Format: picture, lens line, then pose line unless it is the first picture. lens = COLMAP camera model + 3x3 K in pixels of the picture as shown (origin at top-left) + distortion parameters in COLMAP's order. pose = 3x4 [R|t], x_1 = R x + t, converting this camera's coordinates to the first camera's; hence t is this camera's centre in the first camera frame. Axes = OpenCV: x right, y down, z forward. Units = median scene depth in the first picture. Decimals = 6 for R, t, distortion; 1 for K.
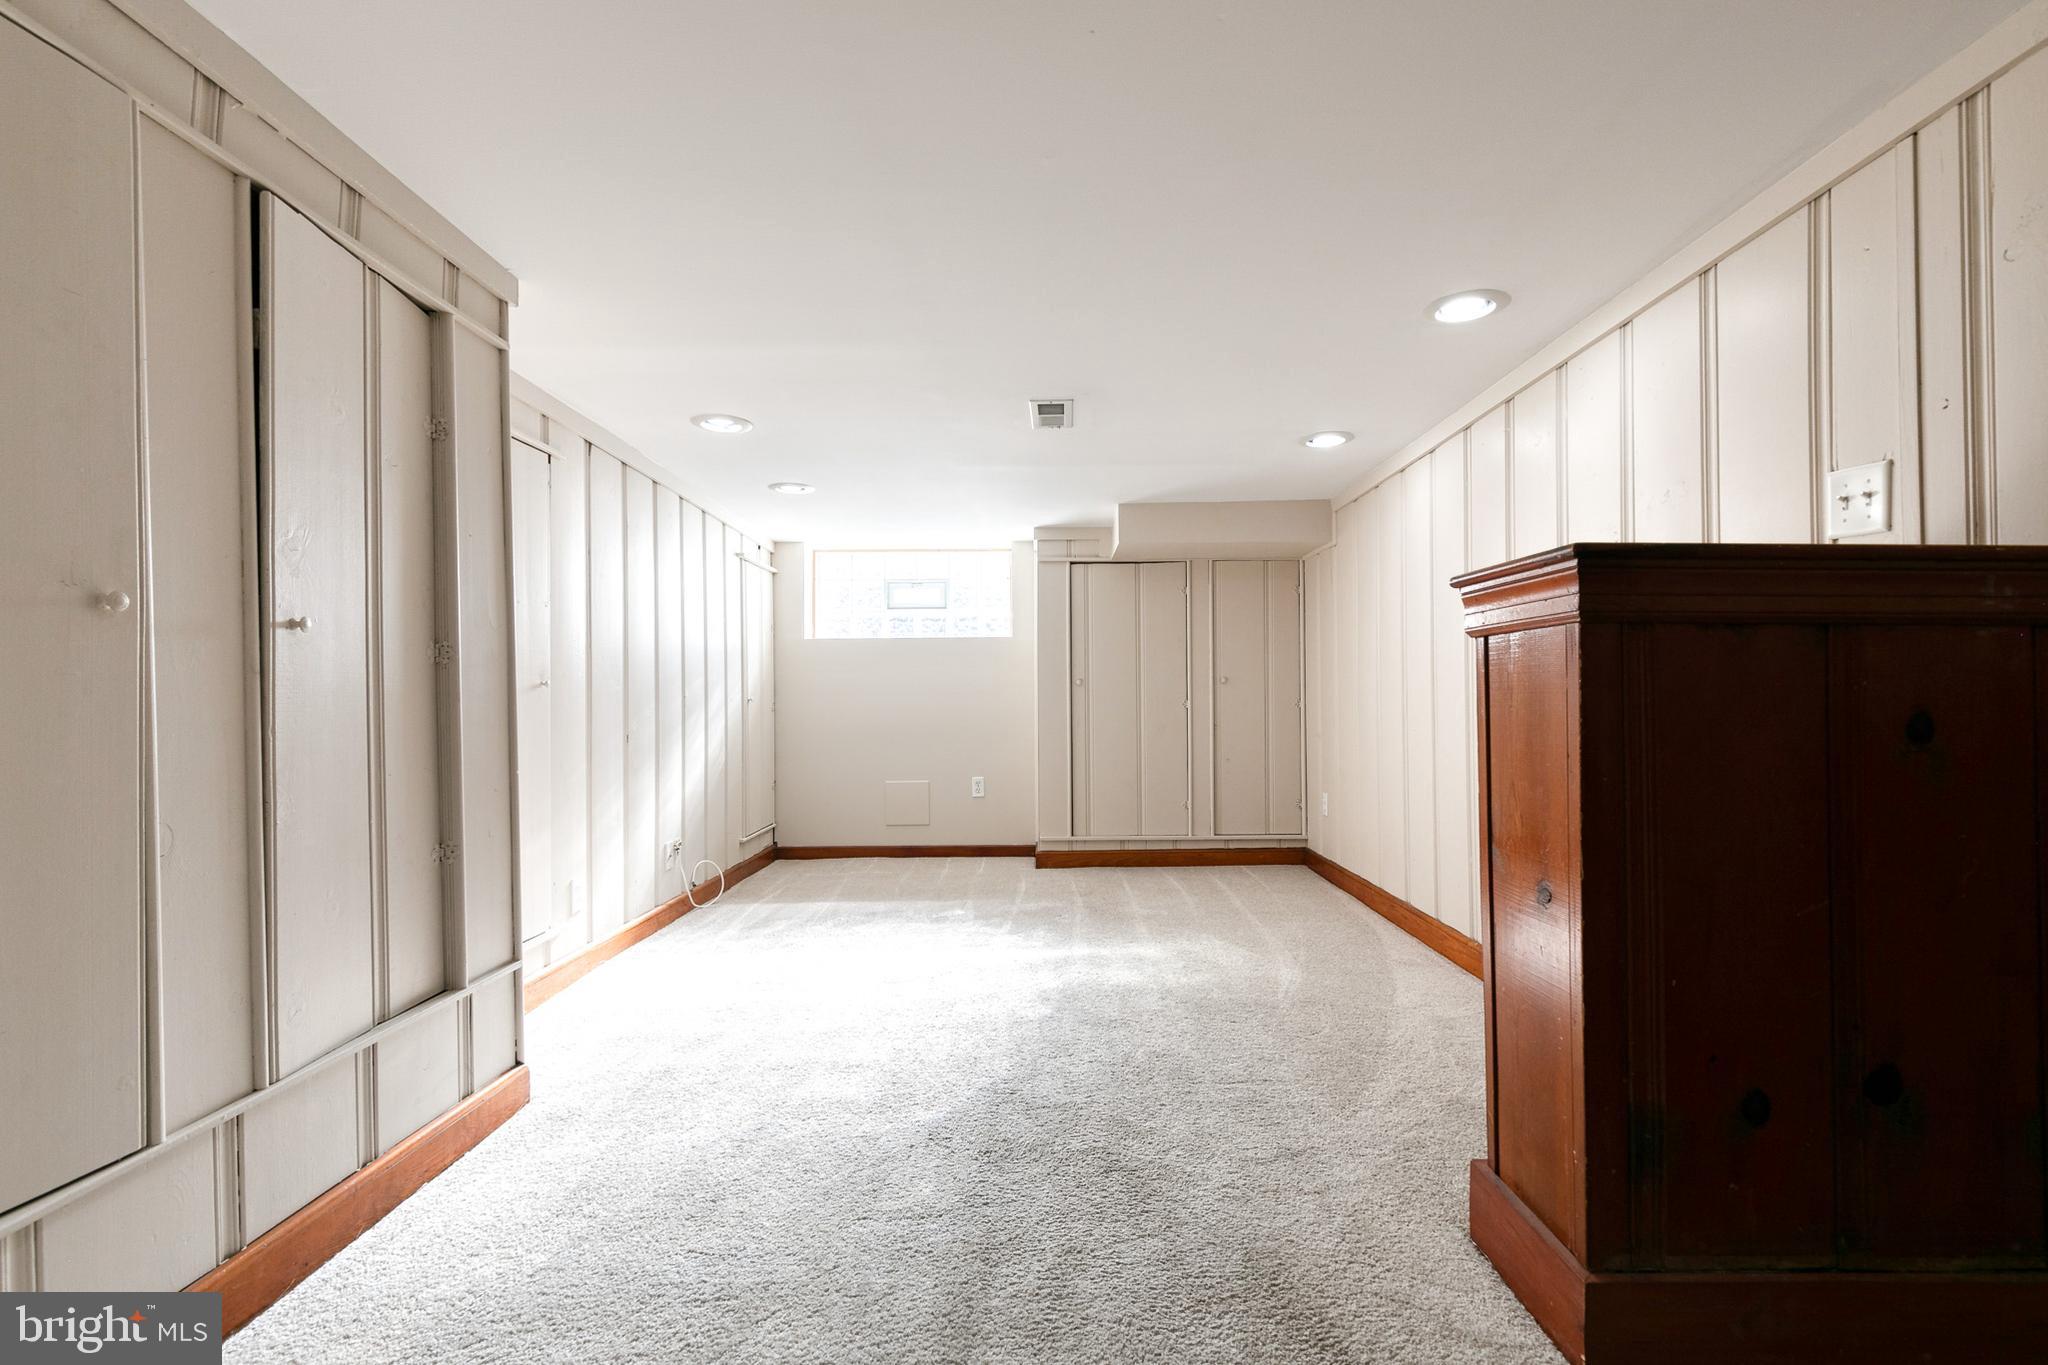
lens RADIAL K [[937.5, 0, 1028.7], [0, 937.5, 690.4], [0, 0, 1]] dist [0.013858, -0.004038]
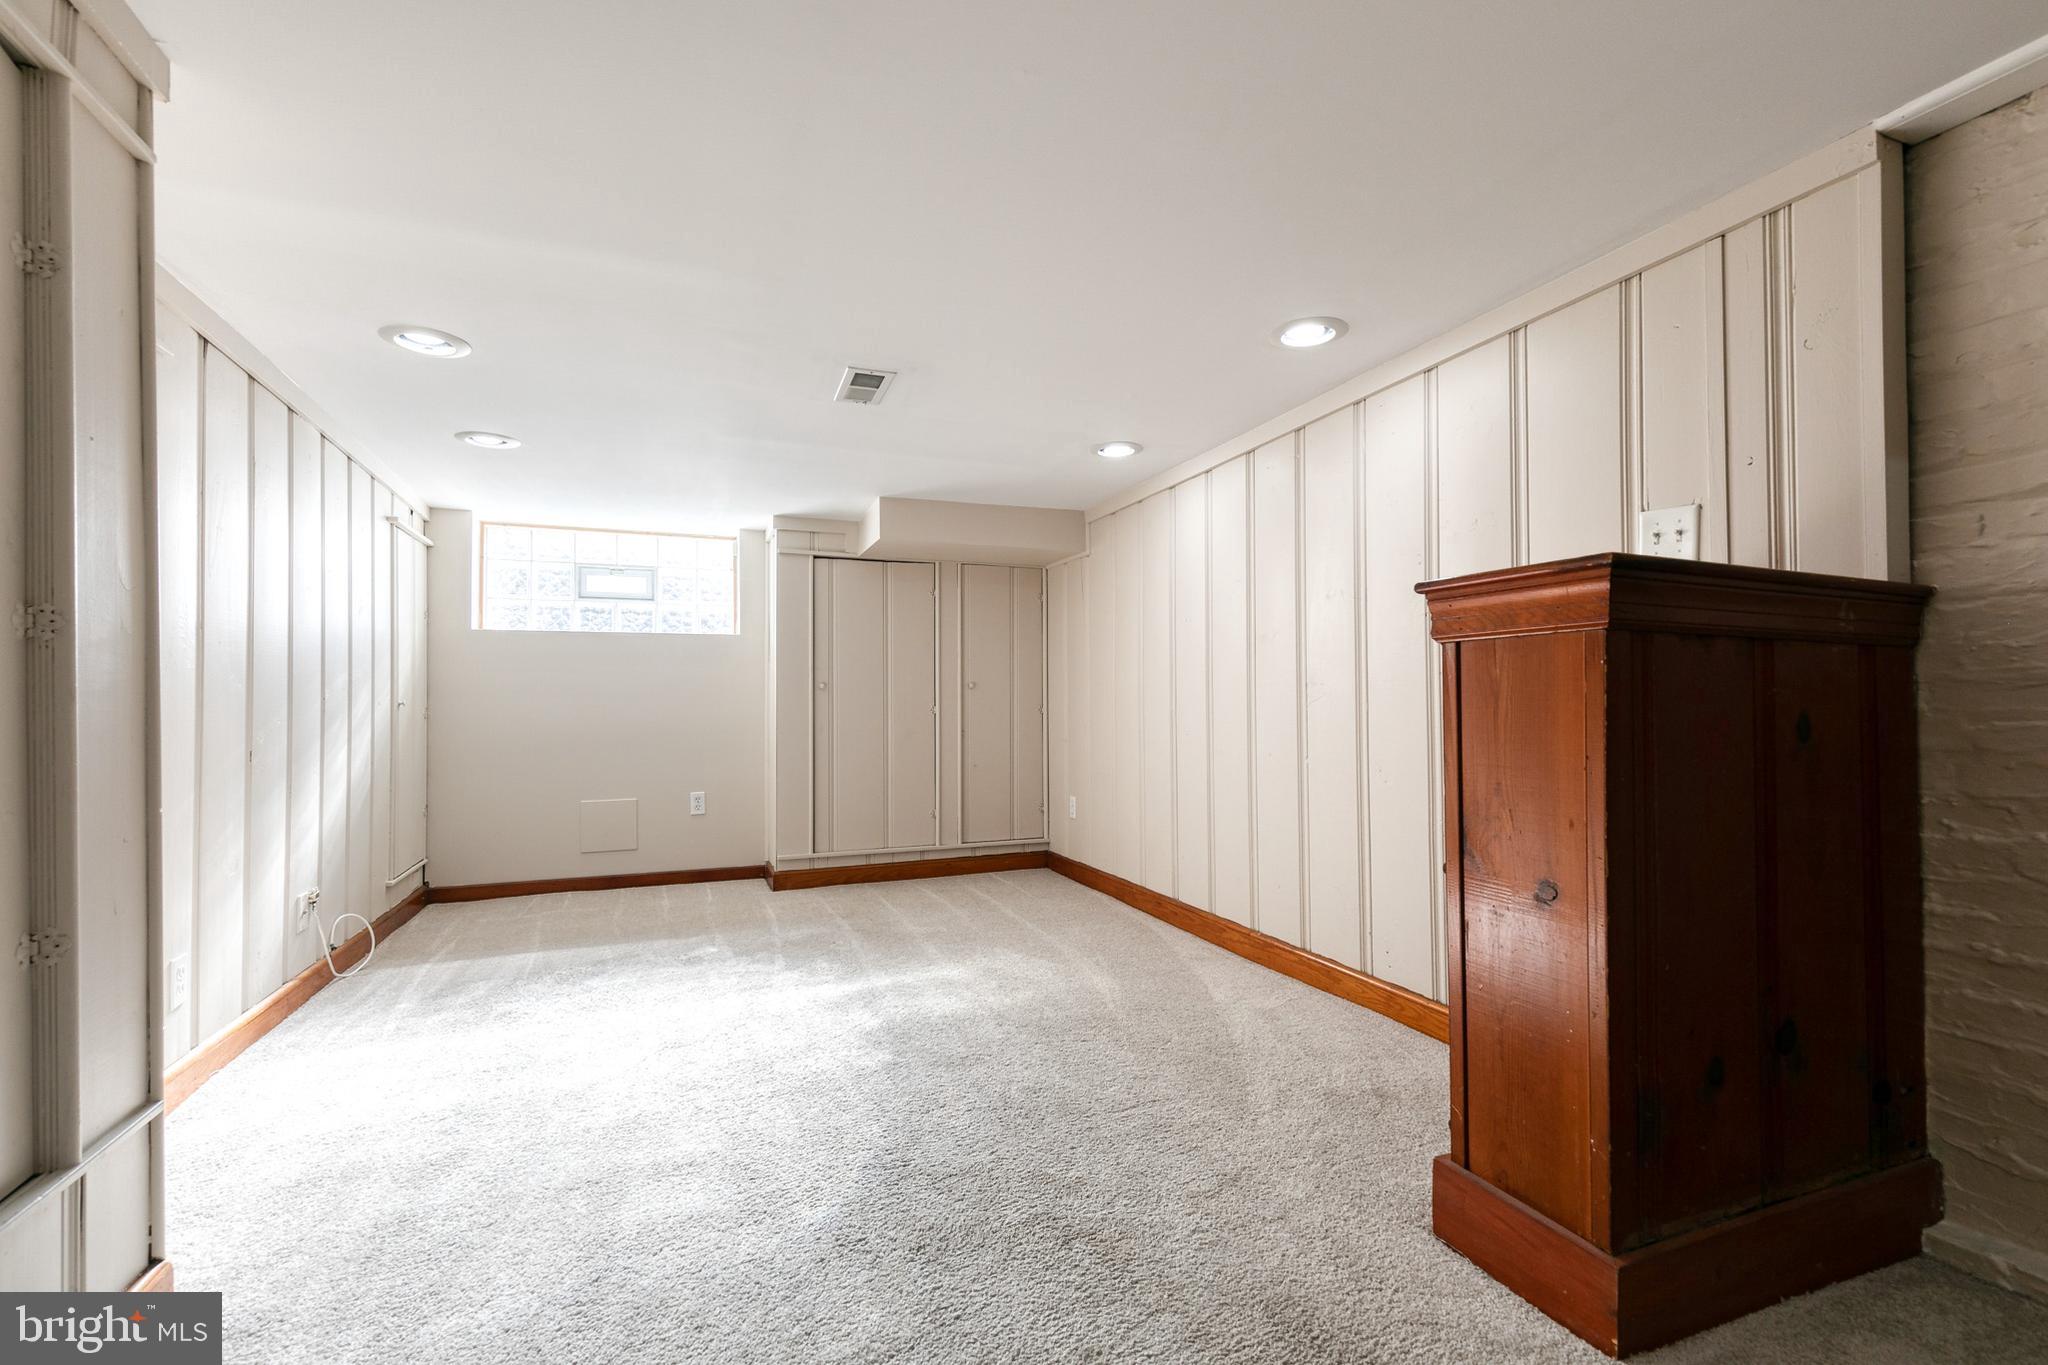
lens RADIAL K [[926.8, 0, 1041.7], [0, 926.8, 687.1], [0, 0, 1]] dist [0.009260, -0.000792]
pose [[0.924993, 0.010527, 0.379839, -0.139012], [-0.006443, 0.999907, -0.012022, 0.003098], [-0.379930, 0.008673, 0.924975, 0.104589]]
